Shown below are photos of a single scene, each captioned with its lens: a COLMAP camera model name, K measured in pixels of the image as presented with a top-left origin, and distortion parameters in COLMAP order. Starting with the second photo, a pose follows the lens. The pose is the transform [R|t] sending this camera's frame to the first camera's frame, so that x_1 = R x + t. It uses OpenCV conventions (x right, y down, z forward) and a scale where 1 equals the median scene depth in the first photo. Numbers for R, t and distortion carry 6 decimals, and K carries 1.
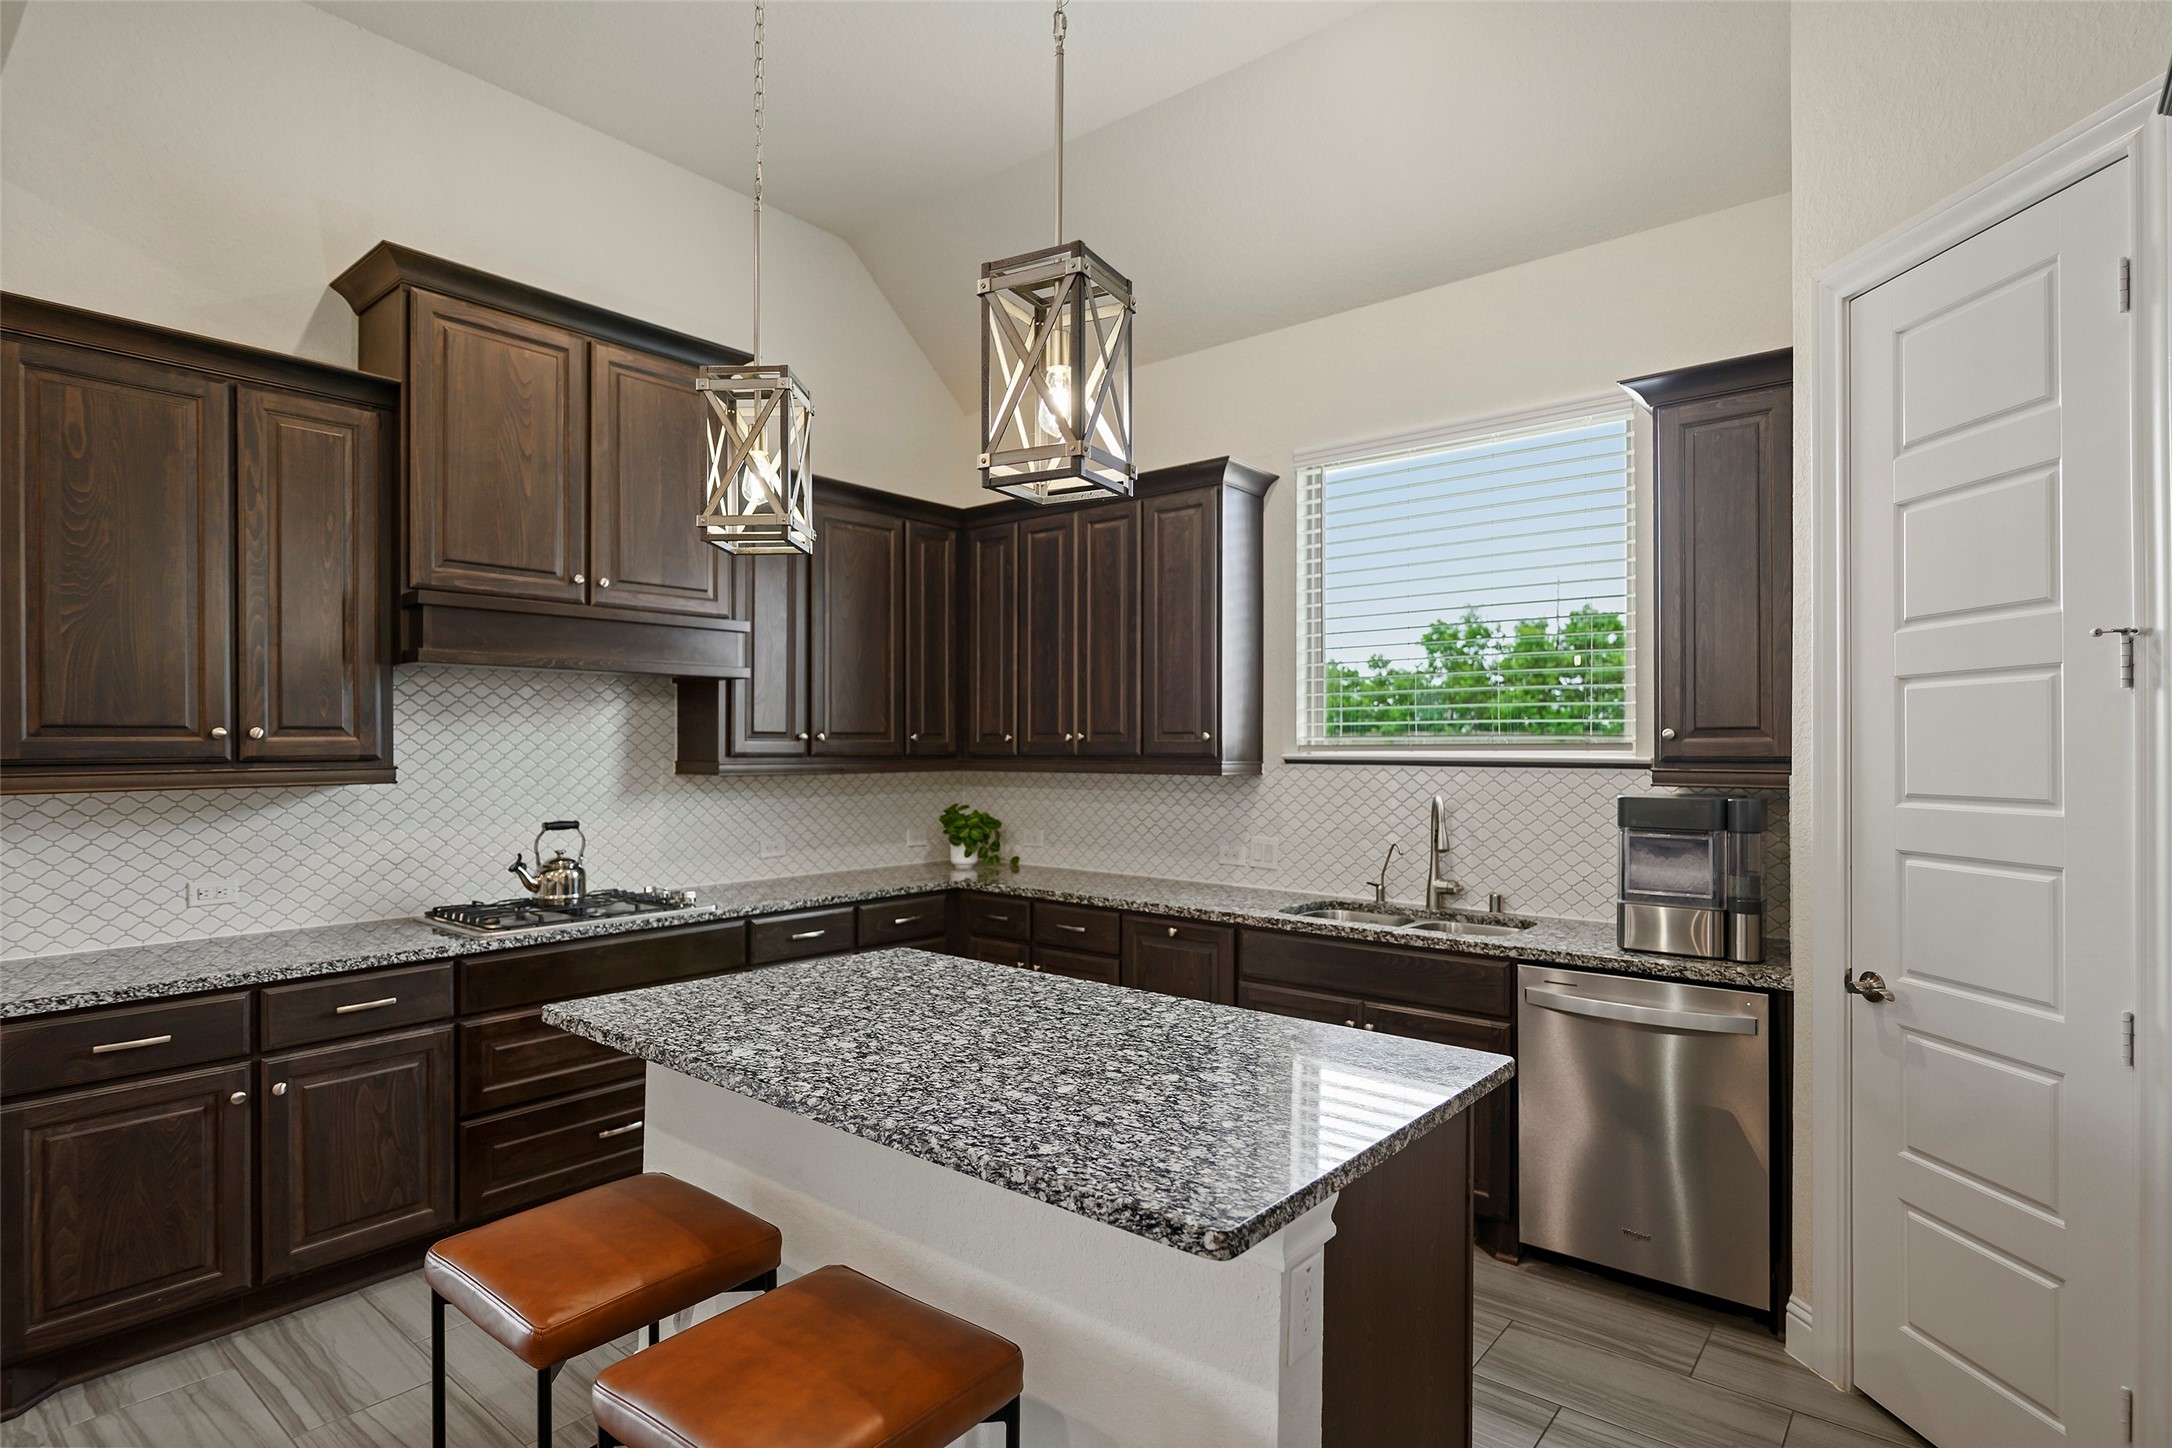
lens RADIAL K [[1062.4, 0, 1090.4], [0, 1062.4, 747.1], [0, 0, 1]] dist [-0.029200, -0.000503]
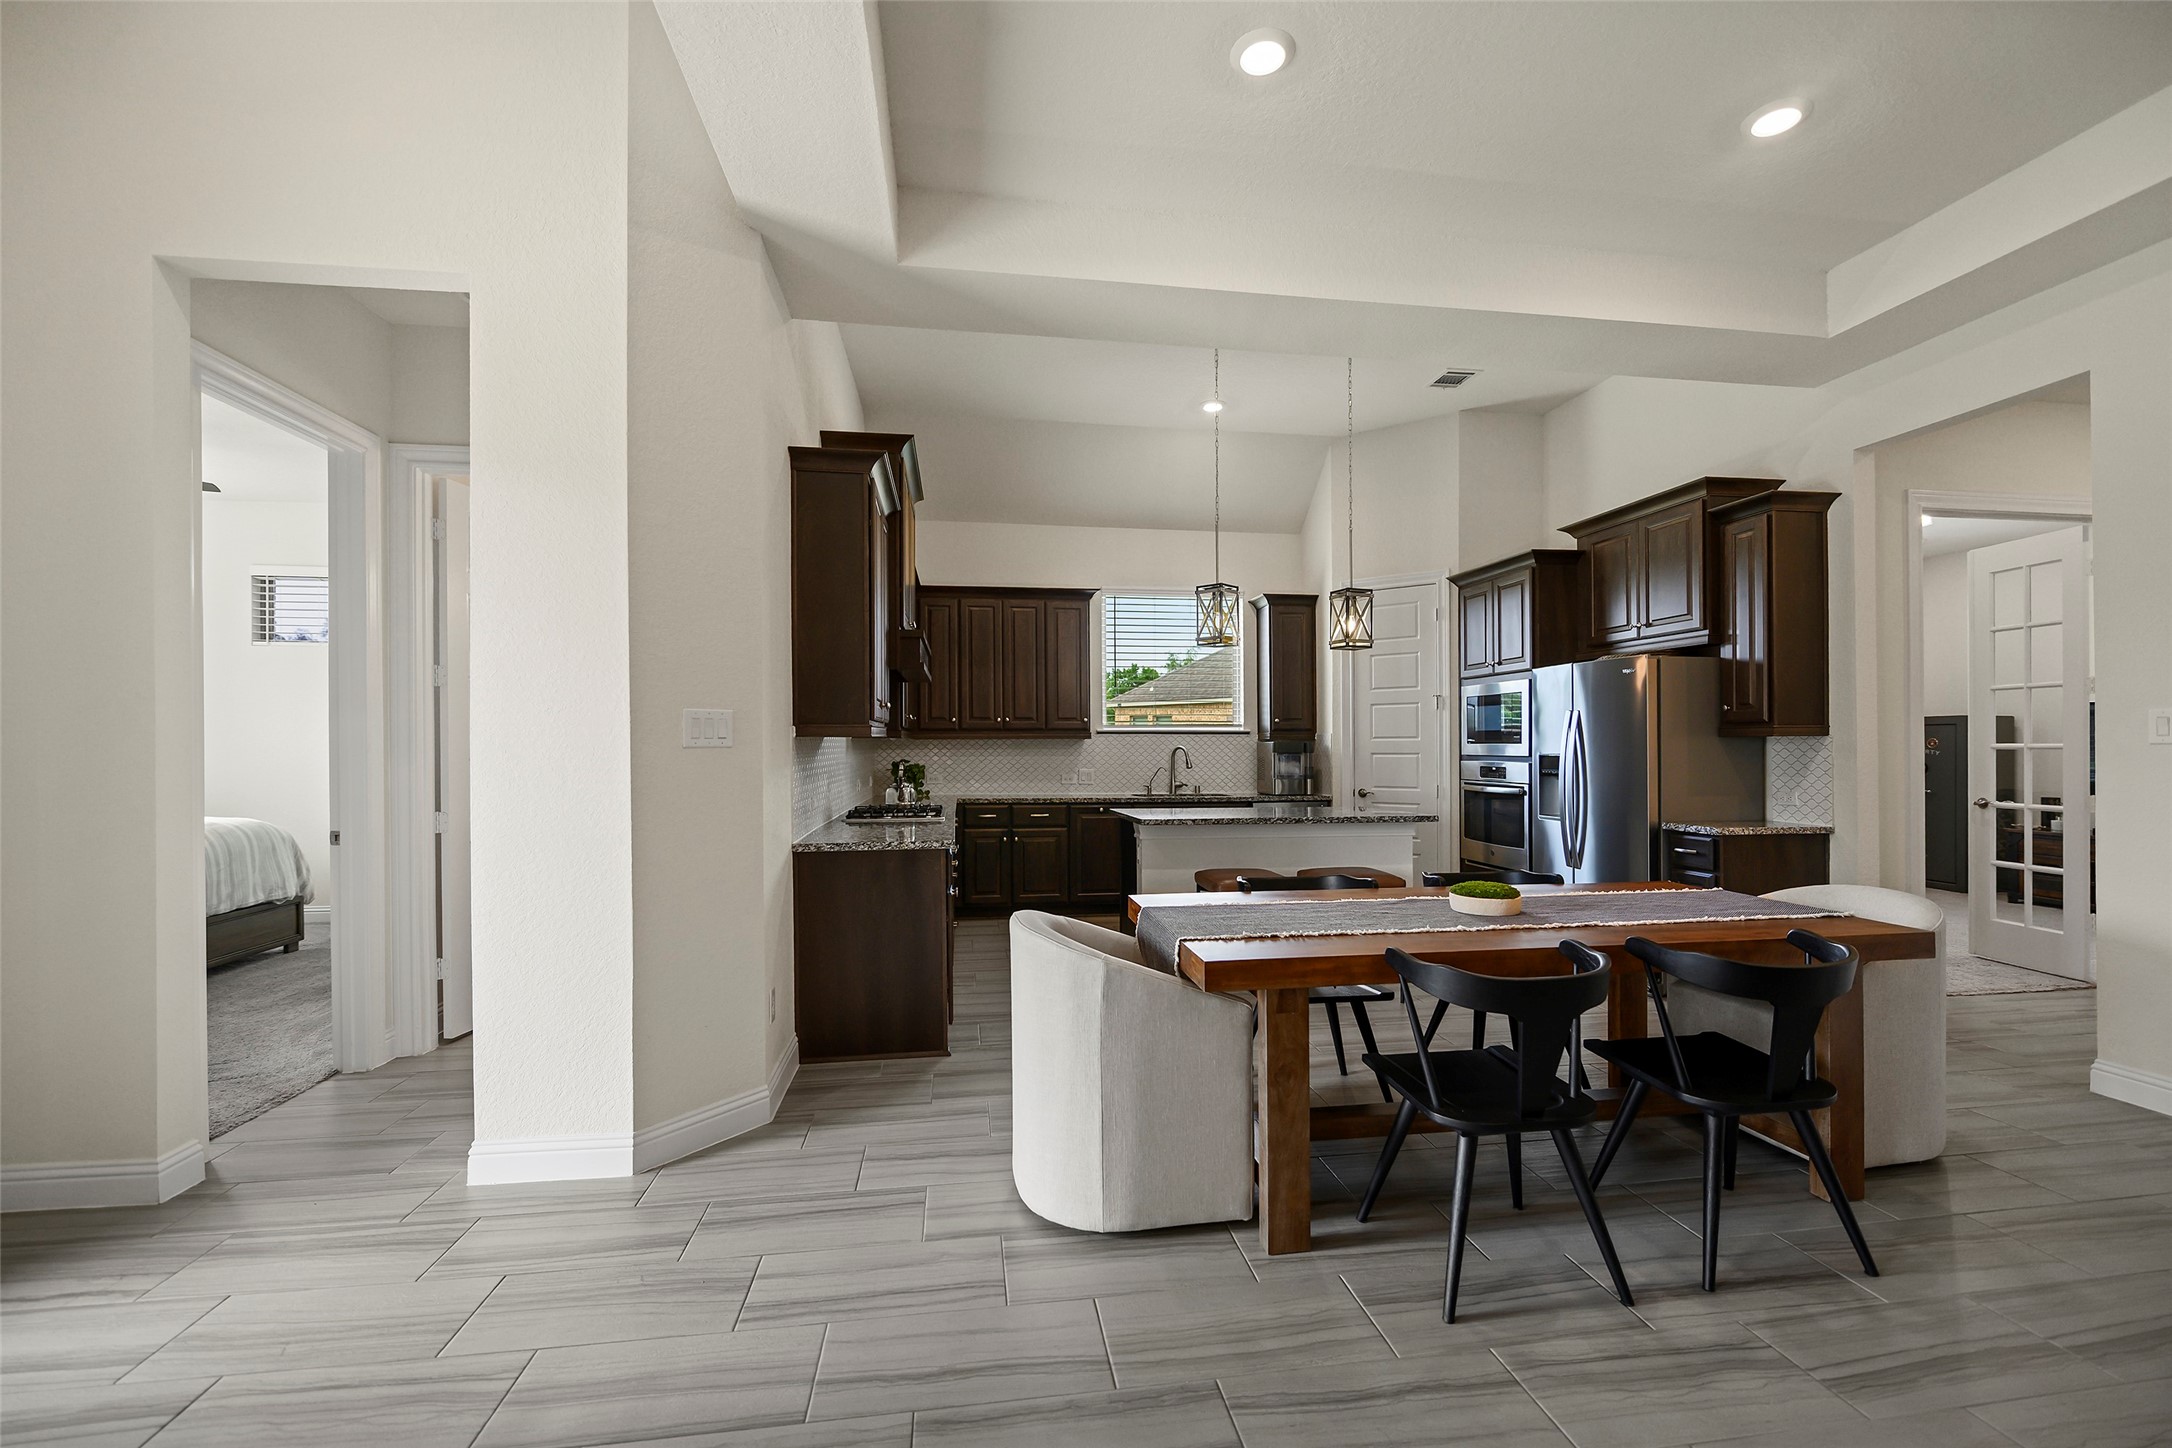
lens RADIAL K [[900.4, 0, 1085.0], [0, 900.4, 734.5], [0, 0, 1]] dist [-0.007098, 0.000236]
pose [[0.681399, 0.004857, 0.731896, -1.151227], [0.002546, 0.999956, -0.009007, 0.033504], [-0.731907, 0.008001, 0.681357, -0.204590]]
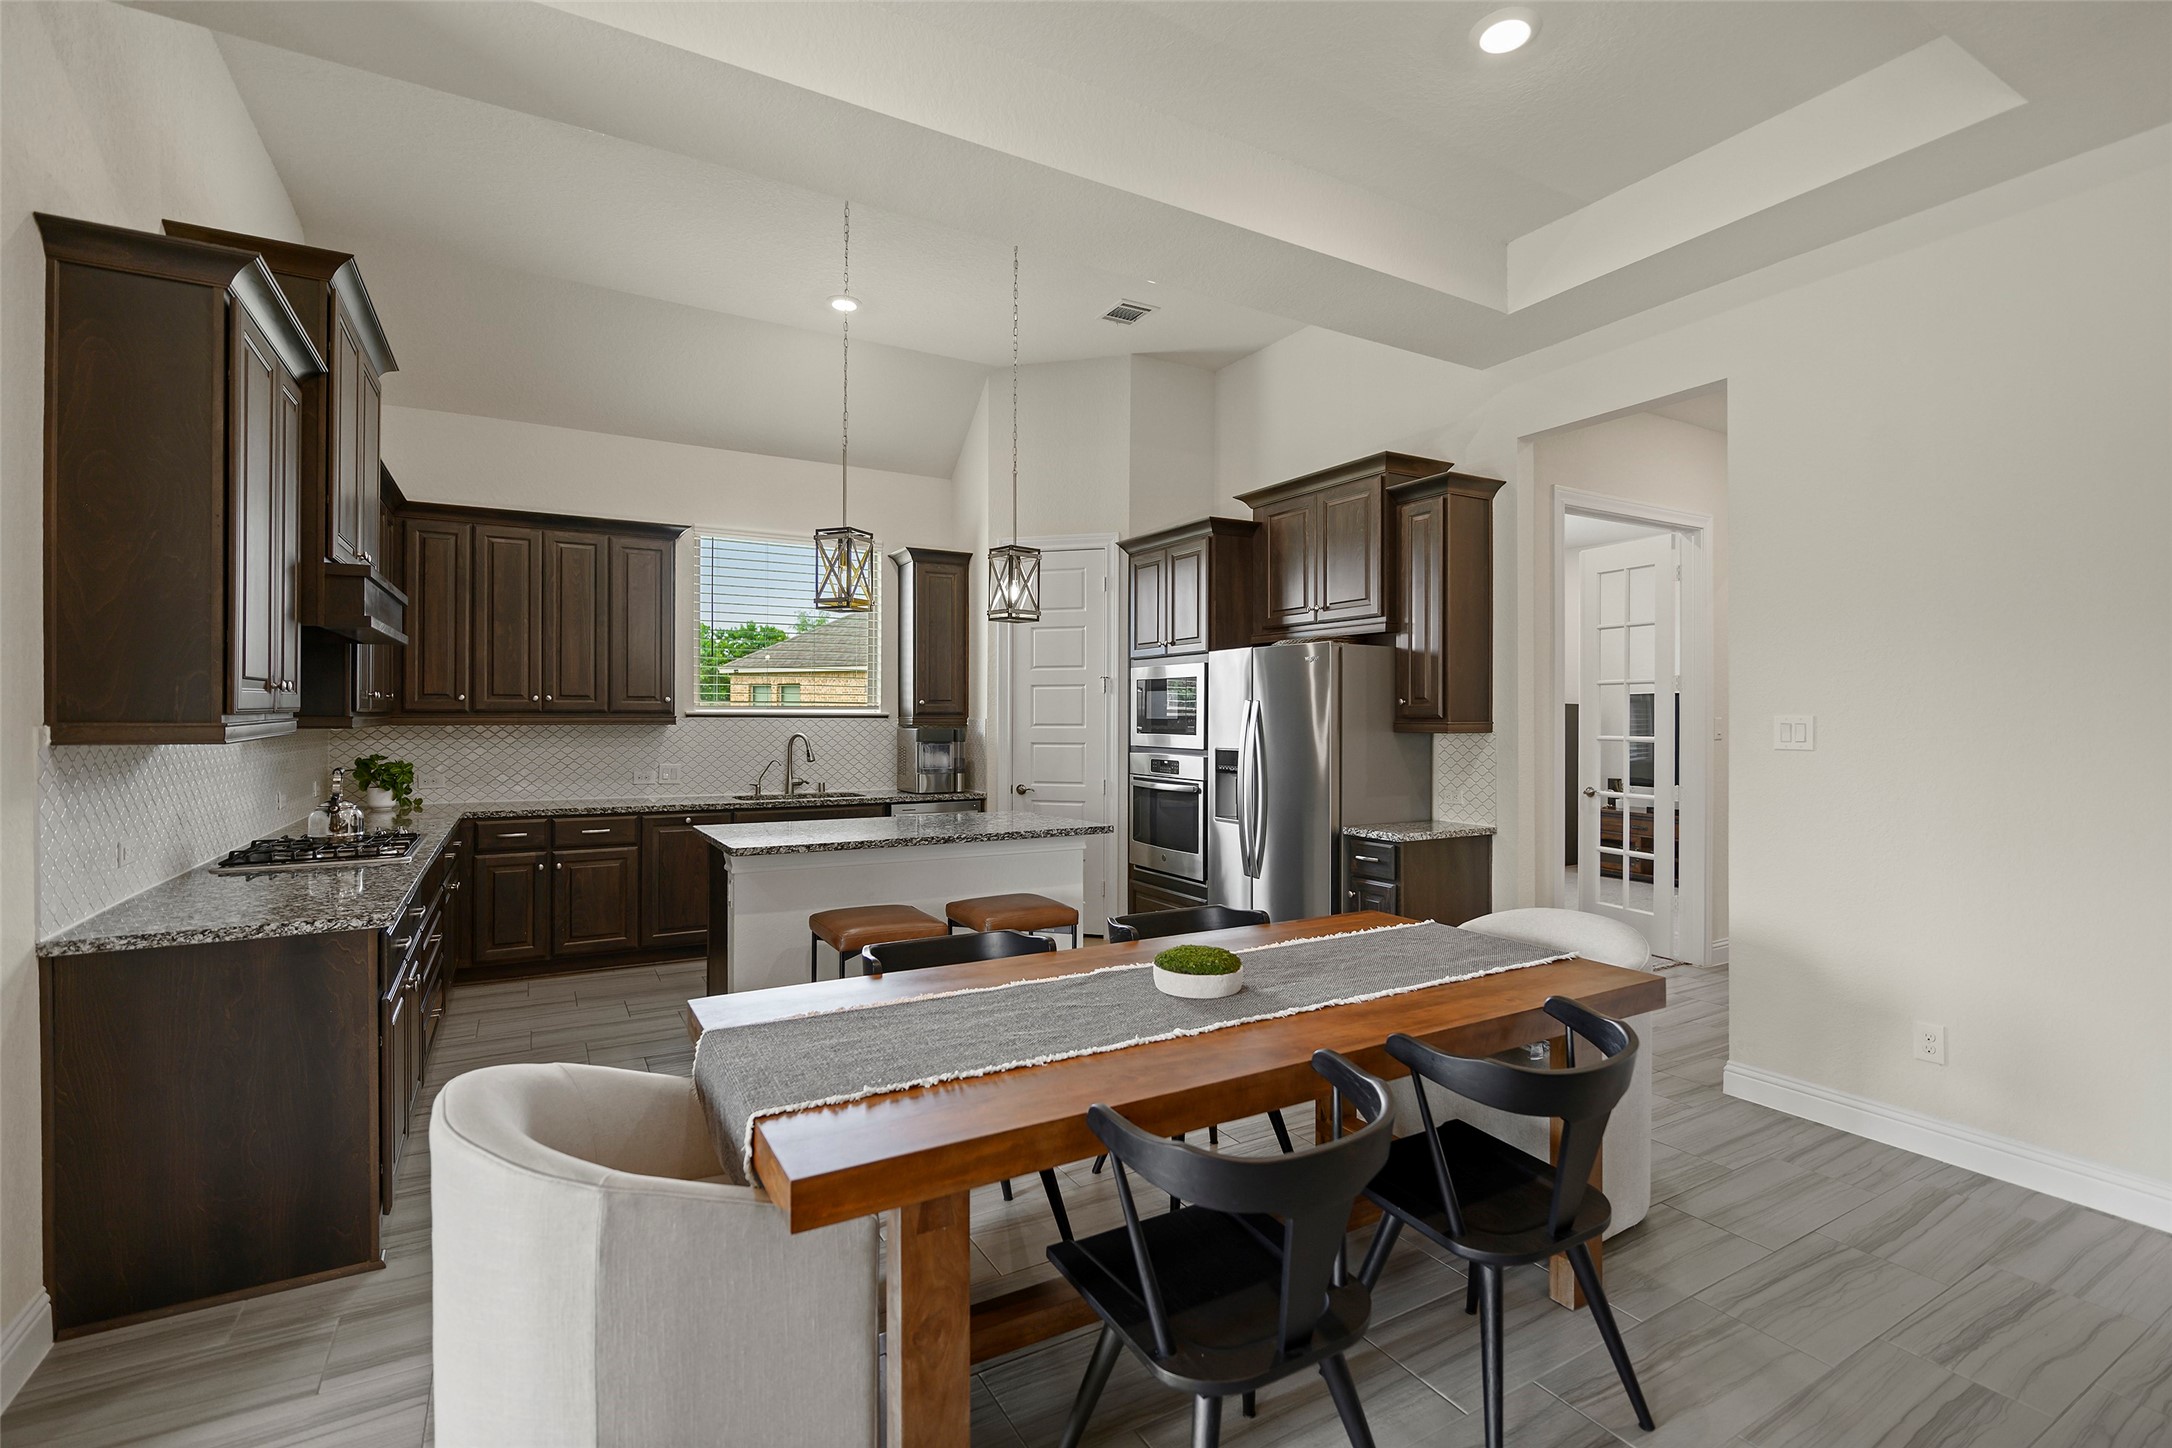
lens RADIAL K [[993.9, 0, 1100.7], [0, 993.9, 708.8], [0, 0, 1]] dist [-0.007535, 0.000282]
pose [[0.352709, 0.006587, 0.935710, -1.003835], [-0.002596, 0.999978, -0.006061, 0.010614], [-0.935730, -0.000292, 0.352718, -0.115525]]
